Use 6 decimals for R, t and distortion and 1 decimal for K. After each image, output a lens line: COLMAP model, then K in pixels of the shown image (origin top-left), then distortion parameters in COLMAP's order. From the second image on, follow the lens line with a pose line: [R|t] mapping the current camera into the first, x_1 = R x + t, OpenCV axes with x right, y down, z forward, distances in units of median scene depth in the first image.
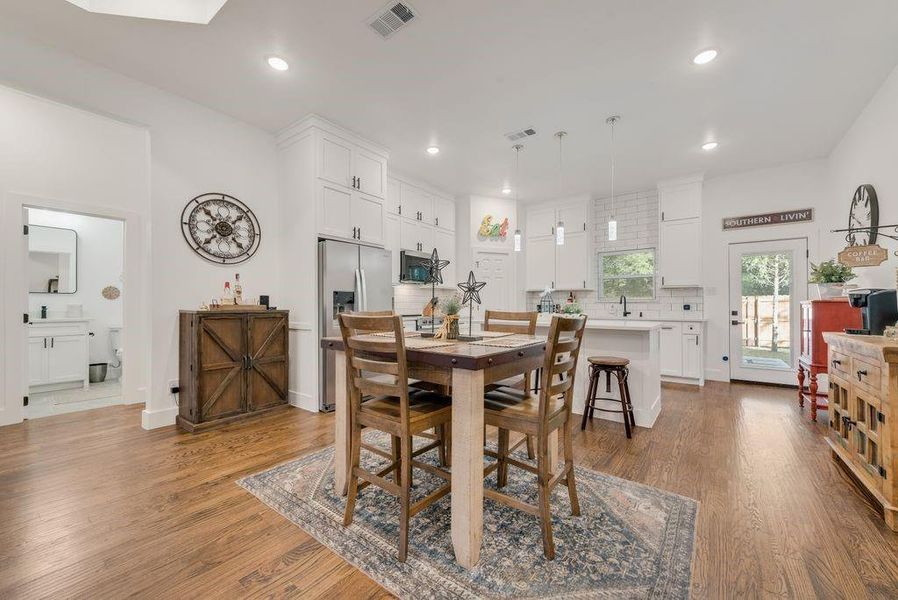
lens RADIAL K [[354.0, 0, 448.7], [0, 354.0, 301.8], [0, 0, 1]] dist [0.020226, -0.006854]
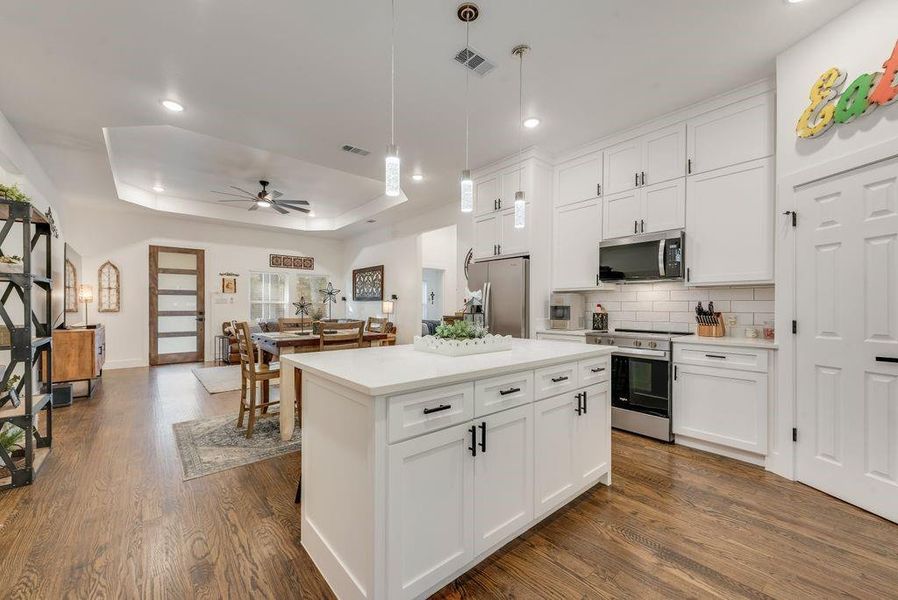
lens RADIAL K [[354.4, 0, 448.0], [0, 354.4, 306.1], [0, 0, 1]] dist [0.015240, -0.004036]
pose [[-0.218333, -0.004271, -0.975865, 0.717048], [0.007102, 0.999957, -0.005965, -0.009426], [0.975849, -0.008233, -0.218293, 0.908280]]
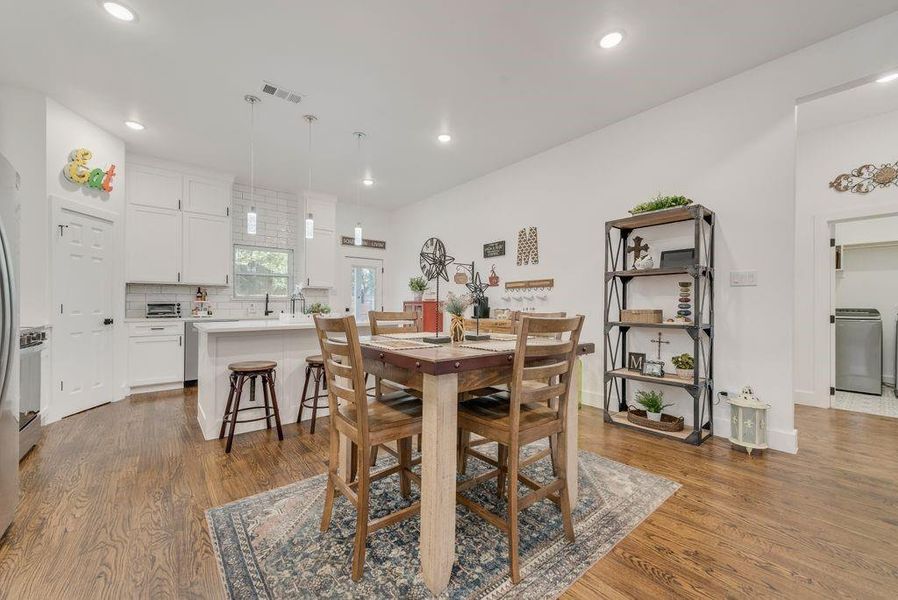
lens RADIAL K [[357.1, 0, 455.5], [0, 357.1, 298.1], [0, 0, 1]] dist [0.007162, -0.000061]
pose [[0.223913, 0.015074, 0.974493, -0.414874], [-0.009362, 0.999868, -0.013315, 0.001788], [-0.974564, -0.006141, 0.224025, 0.357121]]
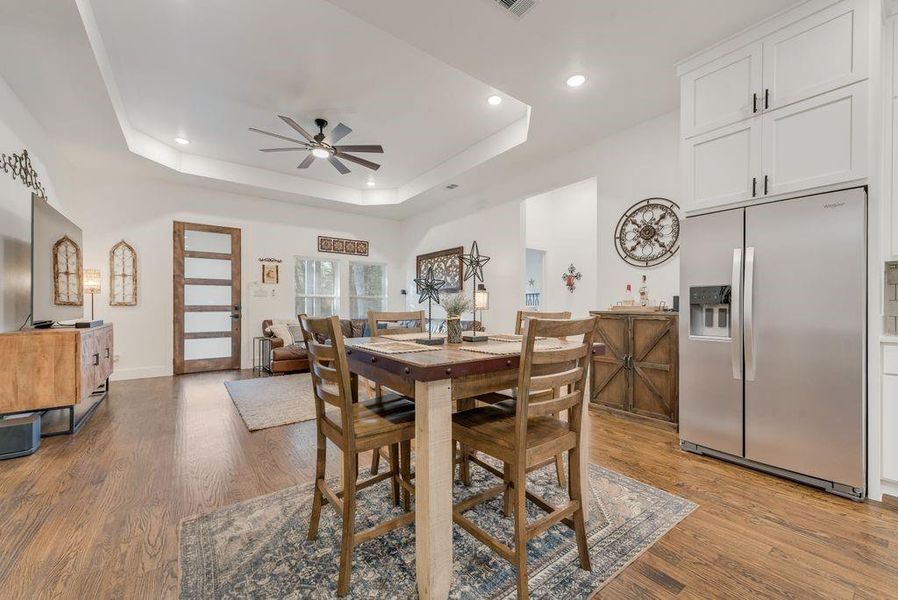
lens RADIAL K [[352.7, 0, 447.2], [0, 352.7, 306.4], [0, 0, 1]] dist [0.011664, -0.000706]
pose [[-0.286115, -0.002486, -0.958192, 0.387983], [0.005398, 0.999977, -0.004206, 0.007675], [0.958180, -0.006376, -0.286095, 0.553697]]
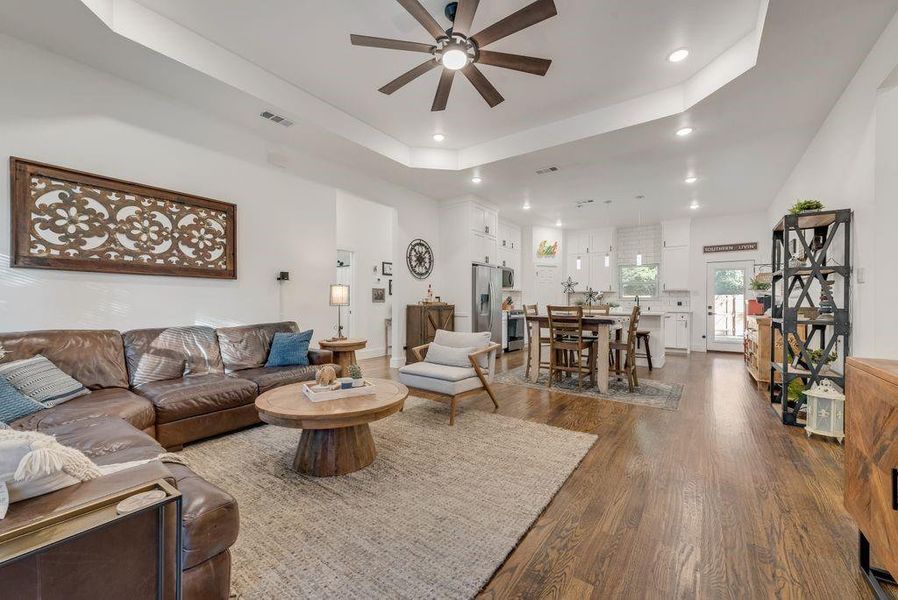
lens RADIAL K [[354.4, 0, 448.0], [0, 354.4, 306.1], [0, 0, 1]] dist [0.015240, -0.004036]
pose [[0.999849, 0.000178, 0.017365, -0.394797], [-0.000516, 0.999811, 0.019445, -0.004080], [-0.017358, -0.019451, 0.999660, -0.572824]]
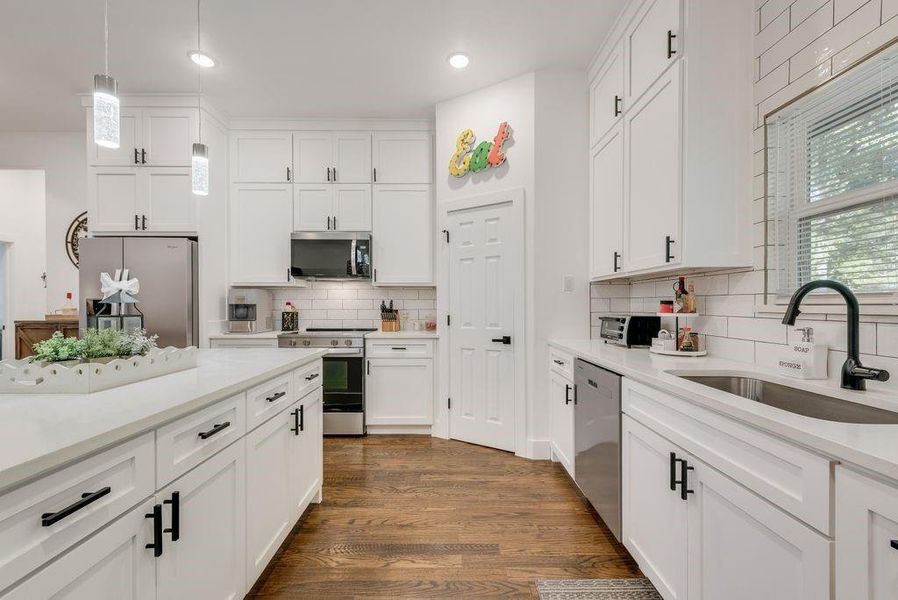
lens RADIAL K [[370.1, 0, 447.9], [0, 370.1, 307.4], [0, 0, 1]] dist [0.020851, -0.008295]
pose [[0.603353, 0.002626, -0.797470, 0.654538], [0.009086, 0.999907, 0.010167, -0.009991], [0.797423, -0.013380, 0.603273, 0.865756]]
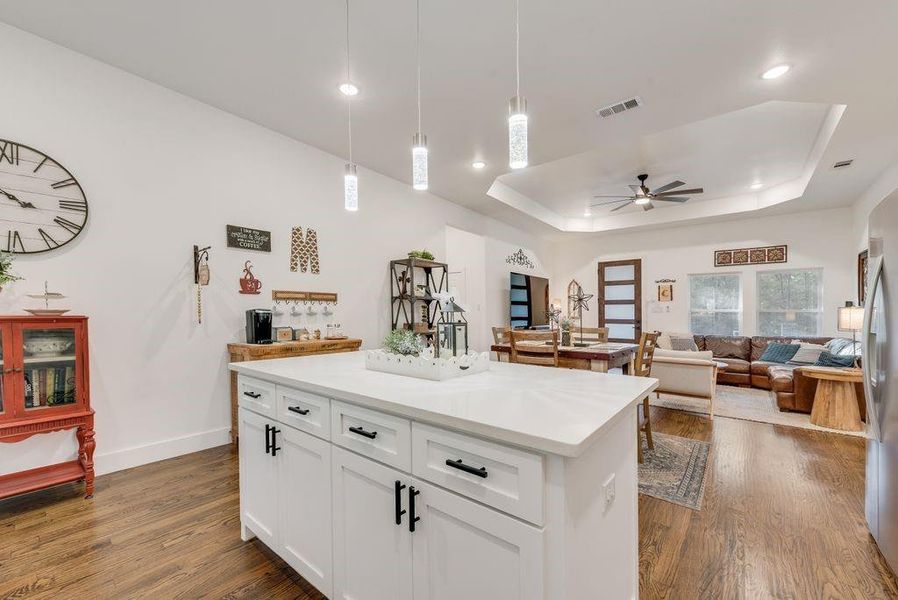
lens RADIAL K [[361.7, 0, 446.9], [0, 361.7, 309.8], [0, 0, 1]] dist [0.000995, 0.000128]
pose [[-0.999264, -0.012165, 0.036390, 0.205488], [-0.012824, 0.999757, -0.017941, -0.008005], [-0.036163, -0.018395, -0.999177, 1.170267]]
